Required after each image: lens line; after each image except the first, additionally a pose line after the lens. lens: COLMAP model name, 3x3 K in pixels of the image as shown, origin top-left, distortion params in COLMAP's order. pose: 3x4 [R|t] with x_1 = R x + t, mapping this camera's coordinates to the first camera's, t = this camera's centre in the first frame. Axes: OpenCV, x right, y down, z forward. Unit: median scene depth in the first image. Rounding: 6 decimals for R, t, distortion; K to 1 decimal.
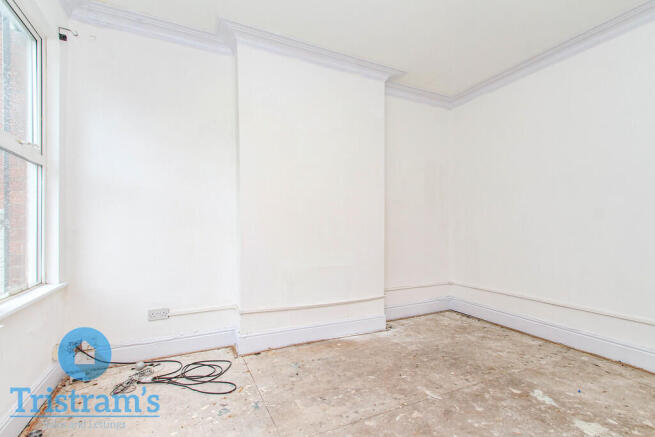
lens RADIAL K [[307.3, 0, 338.5], [0, 307.3, 229.4], [0, 0, 1]] dist [0.010425, -0.002328]
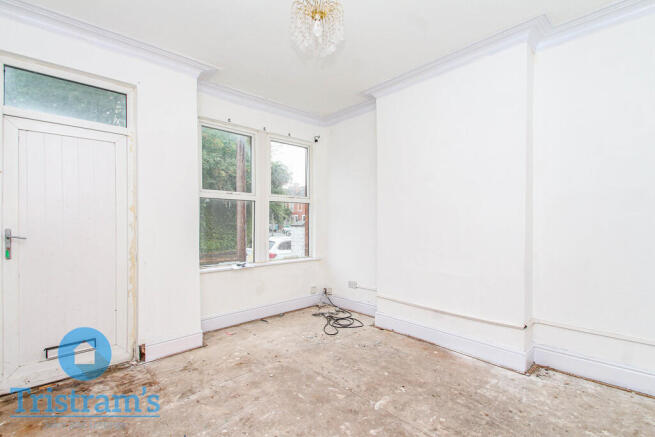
lens RADIAL K [[307.3, 0, 329.2], [0, 307.3, 220.1], [0, 0, 1]] dist [0.010425, -0.002328]
pose [[0.278287, -0.009969, -0.960446, 0.960080], [-0.002153, 0.999937, -0.011003, -0.048089], [0.960496, 0.005130, 0.278248, 0.426819]]
